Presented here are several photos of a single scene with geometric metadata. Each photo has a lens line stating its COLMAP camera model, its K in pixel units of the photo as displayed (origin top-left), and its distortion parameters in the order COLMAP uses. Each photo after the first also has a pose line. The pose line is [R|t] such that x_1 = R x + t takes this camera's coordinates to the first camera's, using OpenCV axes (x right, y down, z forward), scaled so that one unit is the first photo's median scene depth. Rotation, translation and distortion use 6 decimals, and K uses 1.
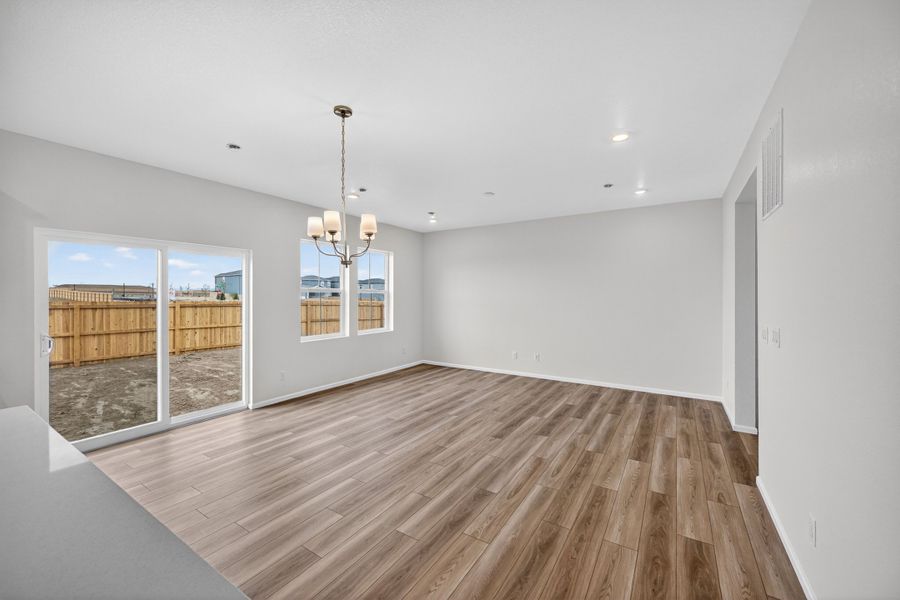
lens RADIAL K [[353.7, 0, 450.2], [0, 353.7, 295.7], [0, 0, 1]] dist [-0.000382, 0.000310]
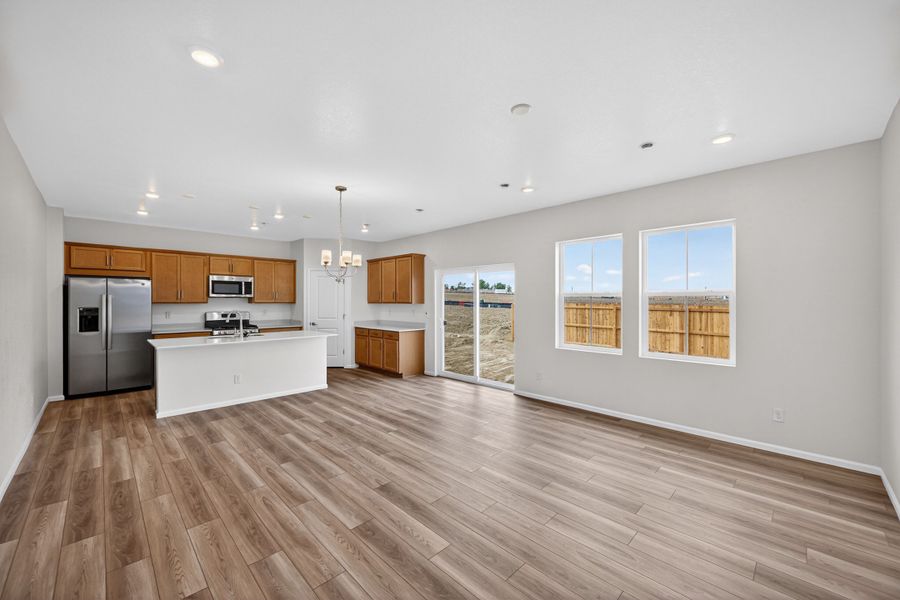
lens RADIAL K [[353.7, 0, 449.4], [0, 353.7, 302.3], [0, 0, 1]] dist [-0.000382, 0.000310]
pose [[-0.217646, 0.004108, -0.976019, 0.791894], [0.000470, 0.999991, 0.004105, 0.000031], [0.976028, 0.000434, -0.217646, 1.225440]]
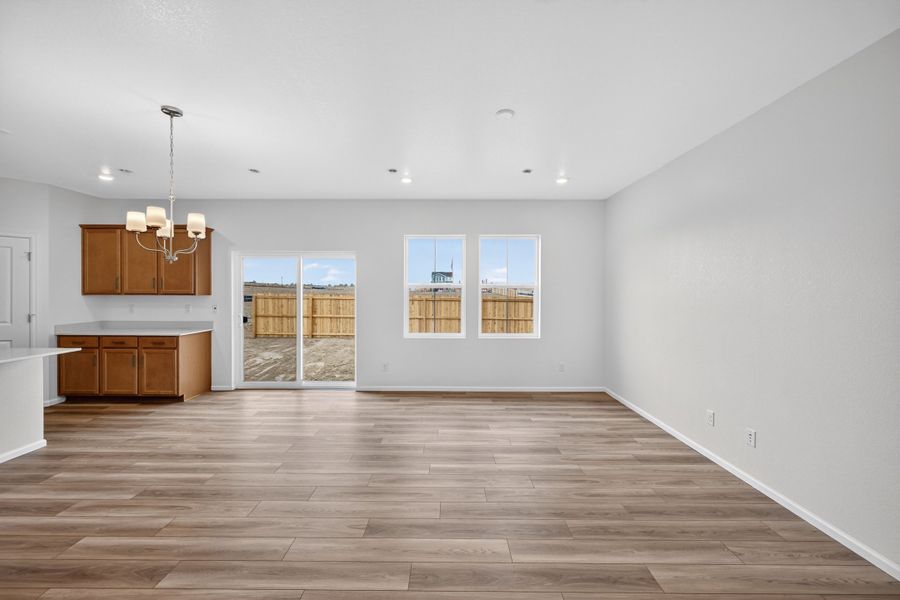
lens RADIAL K [[353.7, 0, 447.4], [0, 353.7, 299.0], [0, 0, 1]] dist [-0.000382, 0.000310]
pose [[0.535563, 0.019180, -0.844277, 0.659703], [-0.003079, 0.999780, 0.020759, -0.001919], [0.844489, -0.008518, 0.535505, 0.746675]]
